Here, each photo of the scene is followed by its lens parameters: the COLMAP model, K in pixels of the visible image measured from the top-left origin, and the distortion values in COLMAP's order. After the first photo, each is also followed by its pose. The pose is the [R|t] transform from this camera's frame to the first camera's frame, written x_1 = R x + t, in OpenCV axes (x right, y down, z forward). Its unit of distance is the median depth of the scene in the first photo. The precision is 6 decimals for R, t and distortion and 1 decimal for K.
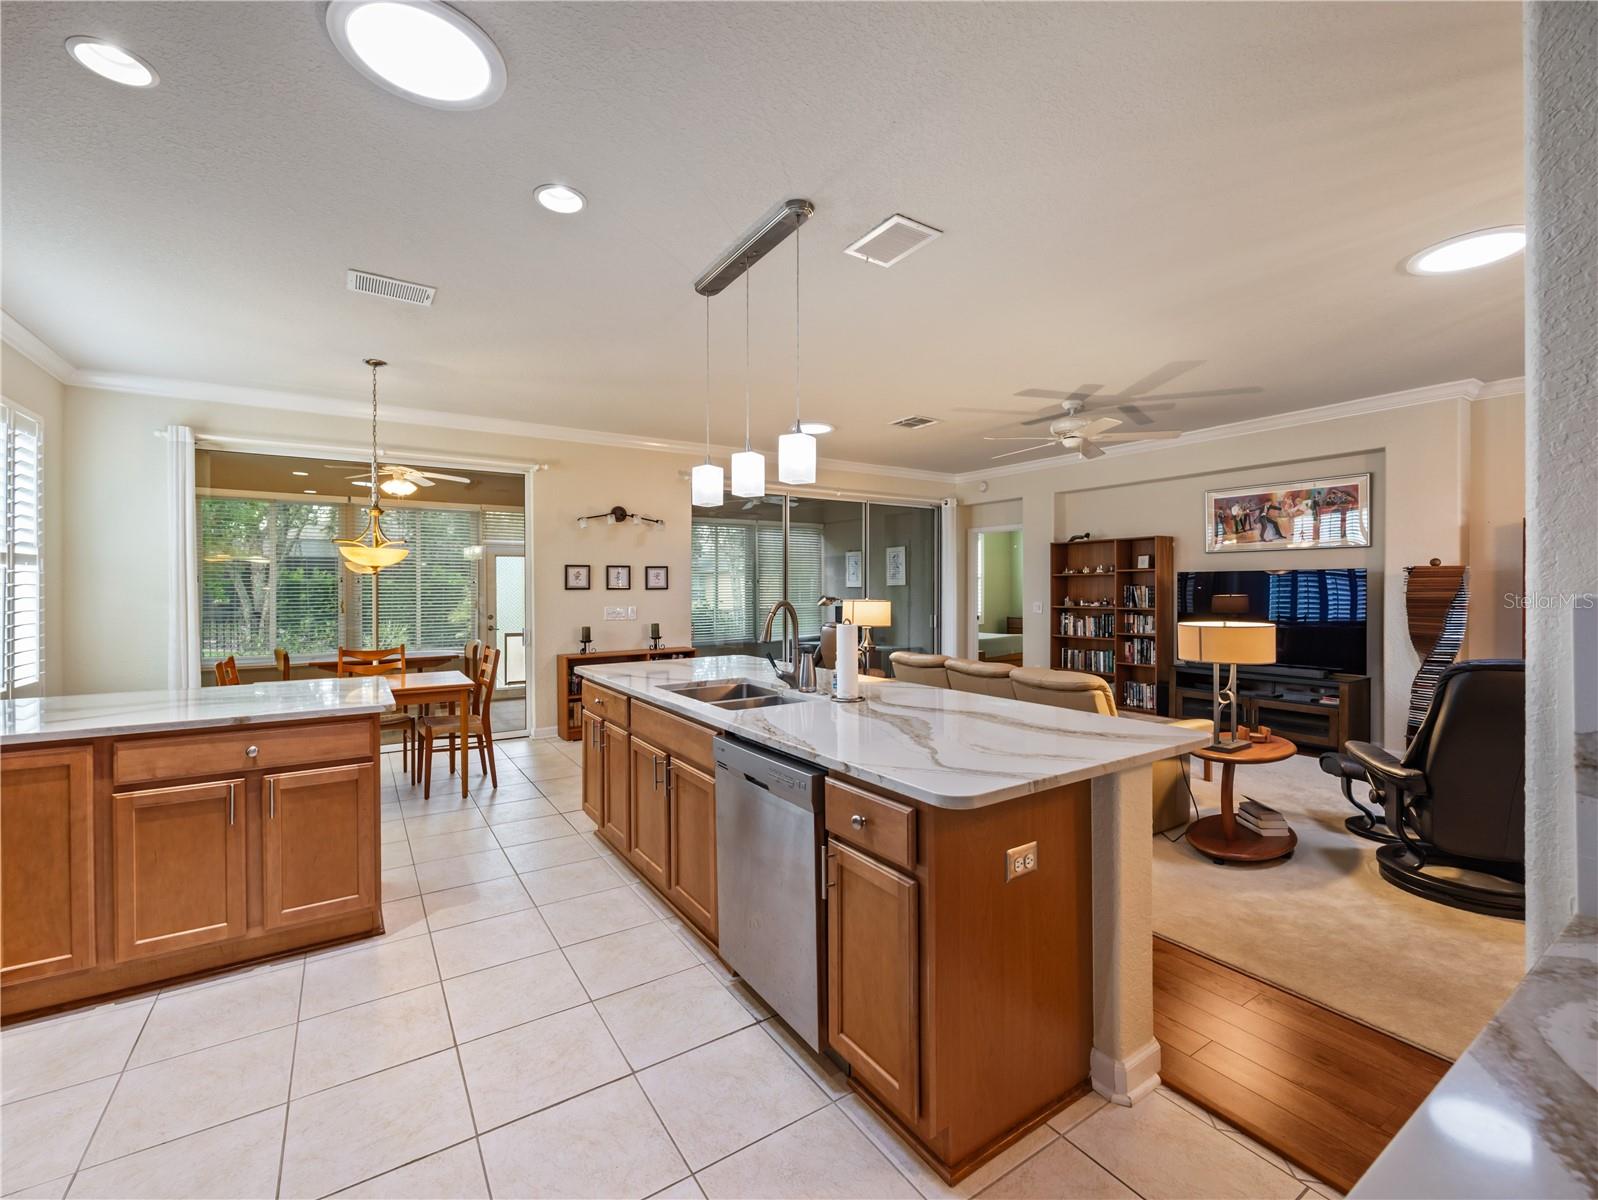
lens RADIAL K [[690.4, 0, 805.2], [0, 690.4, 590.3], [0, 0, 1]] dist [-0.001724, -0.000672]
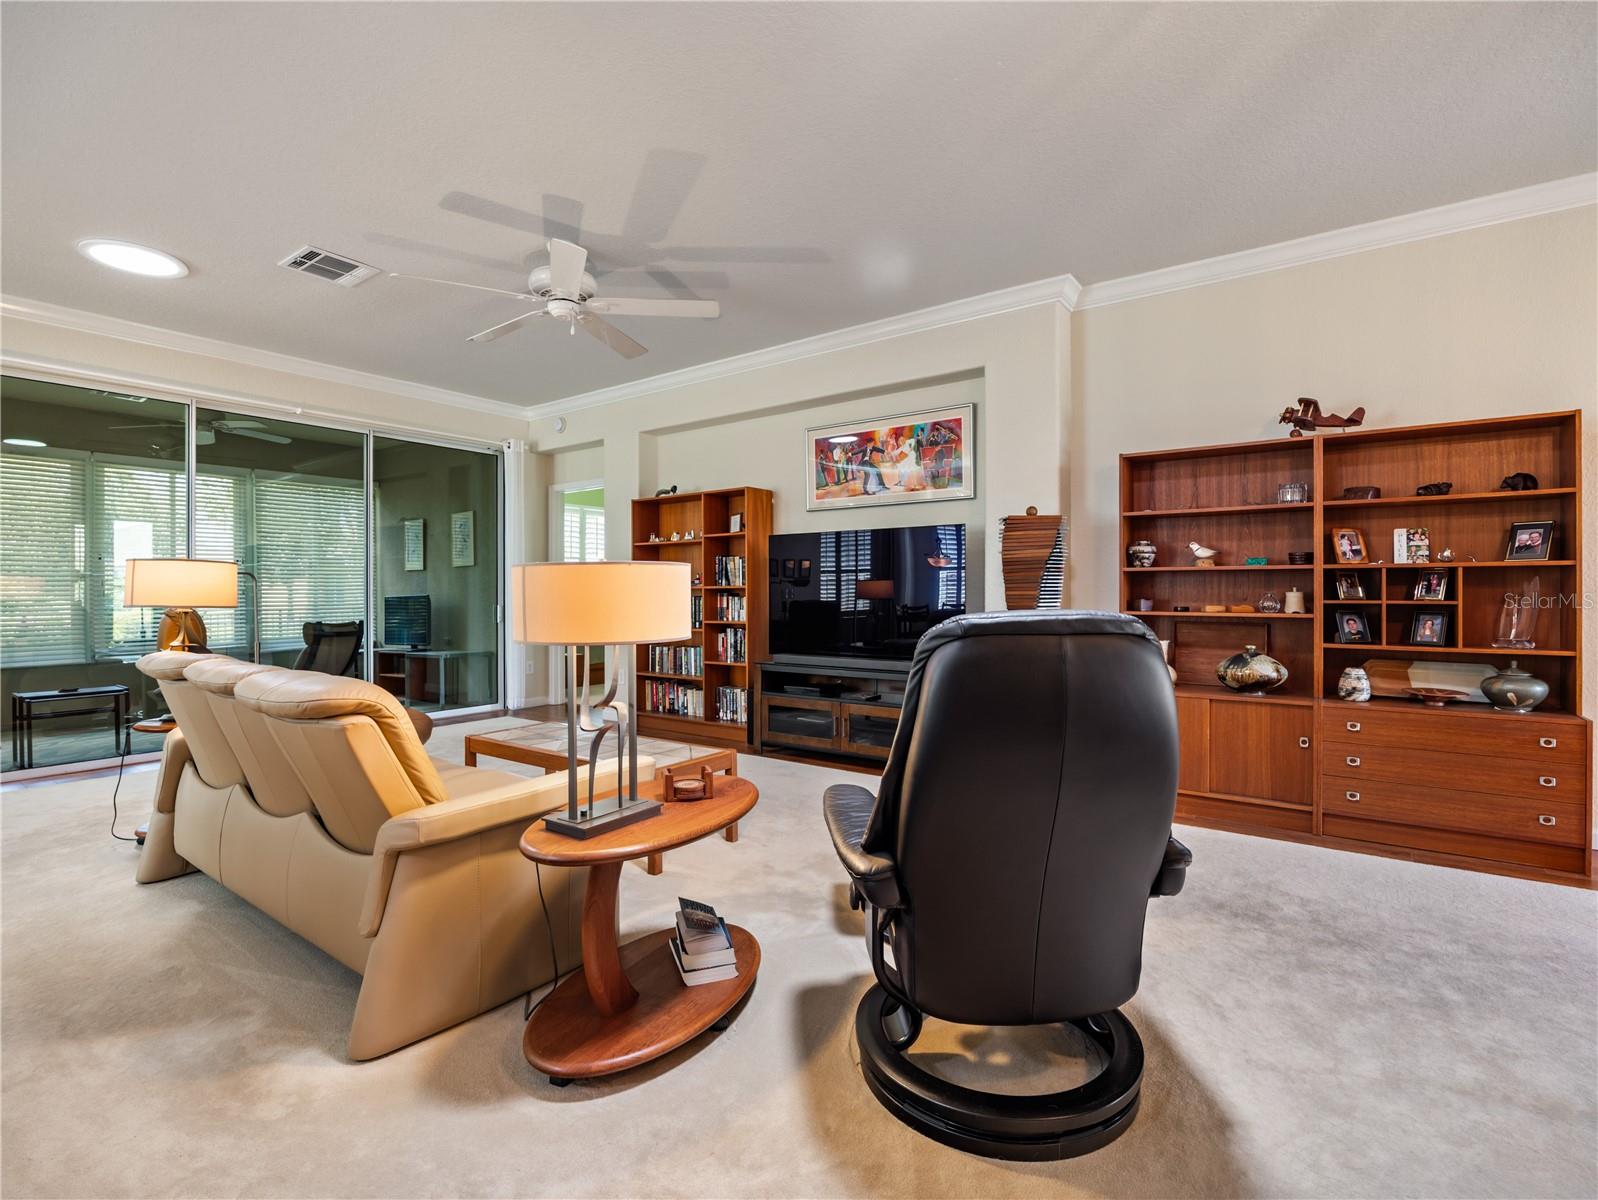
lens RADIAL K [[743.5, 0, 808.5], [0, 743.5, 589.3], [0, 0, 1]] dist [-0.012354, 0.000297]
pose [[0.933979, -0.001196, 0.357326, 0.297181], [0.004187, 0.999962, -0.007597, 0.037660], [-0.357304, 0.008592, 0.933949, 0.246601]]
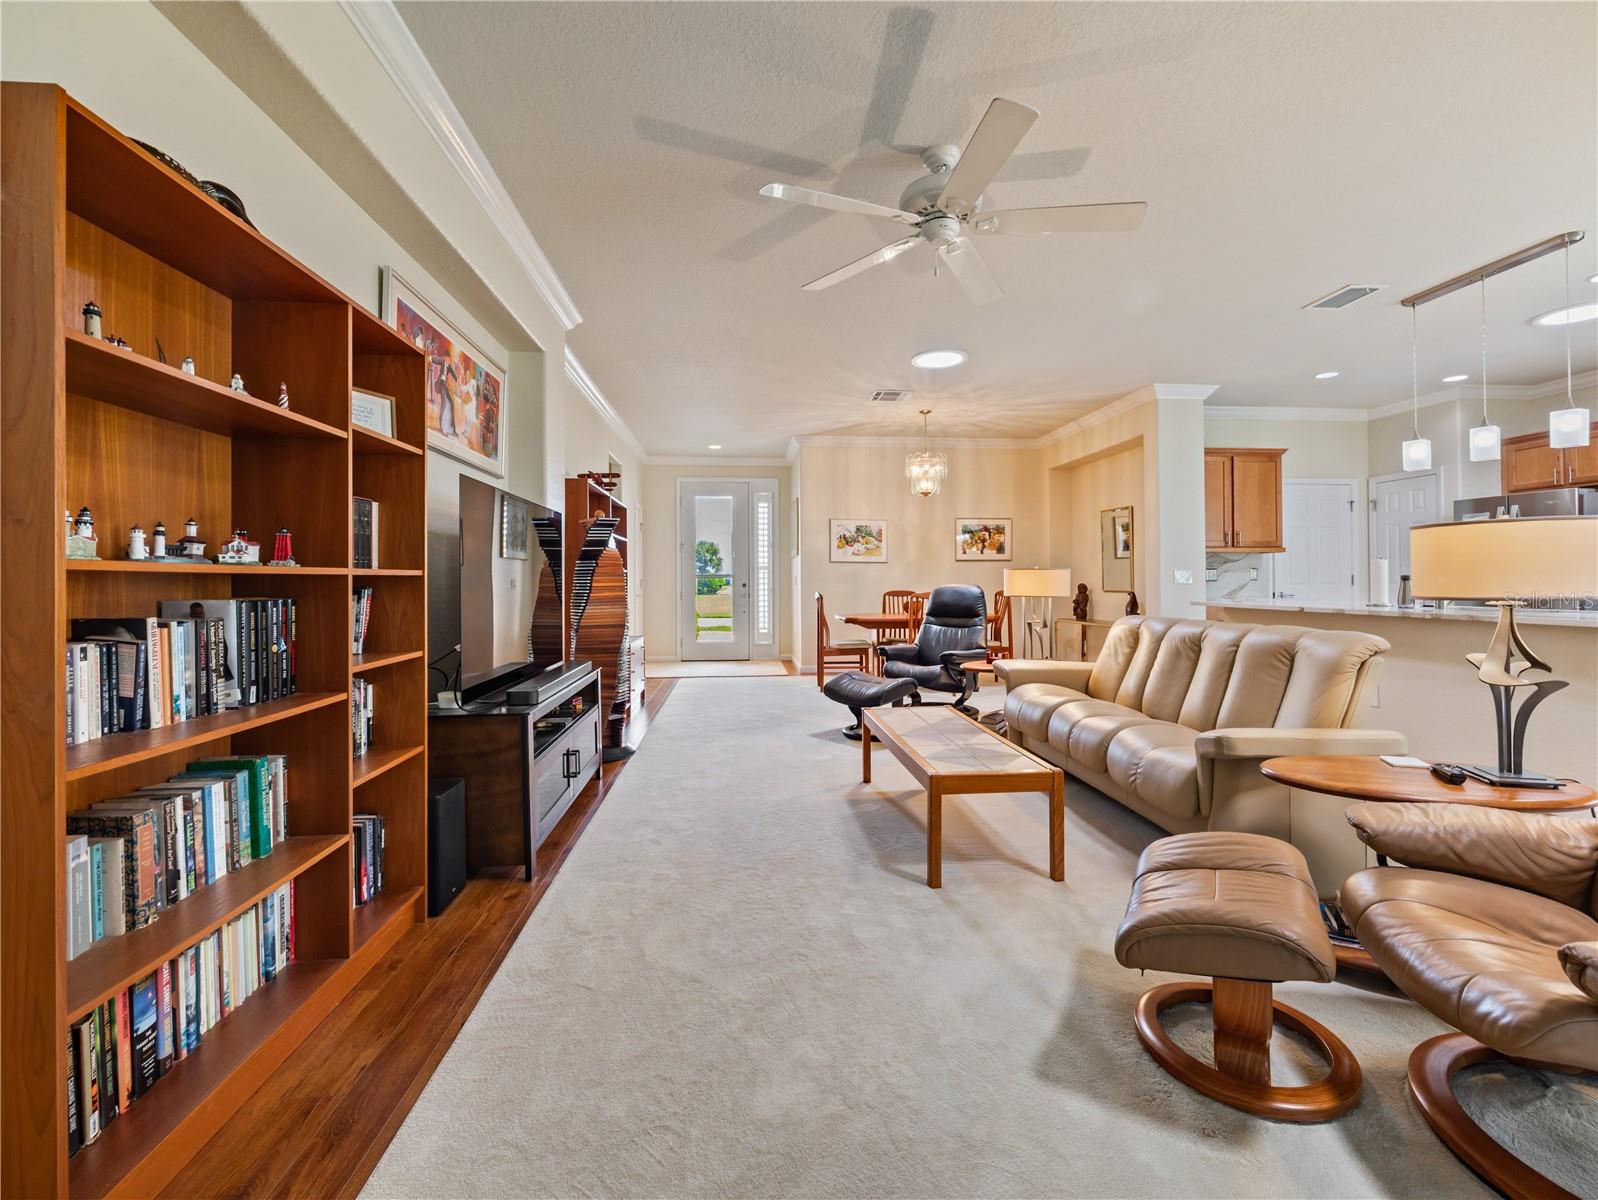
lens RADIAL K [[690.4, 0, 805.1], [0, 690.4, 581.7], [0, 0, 1]] dist [-0.001724, -0.000672]
pose [[-0.884261, 0.007514, 0.466932, 0.201970], [0.010770, 0.999933, 0.004306, 0.032648], [-0.466868, 0.008837, -0.884283, 1.248211]]
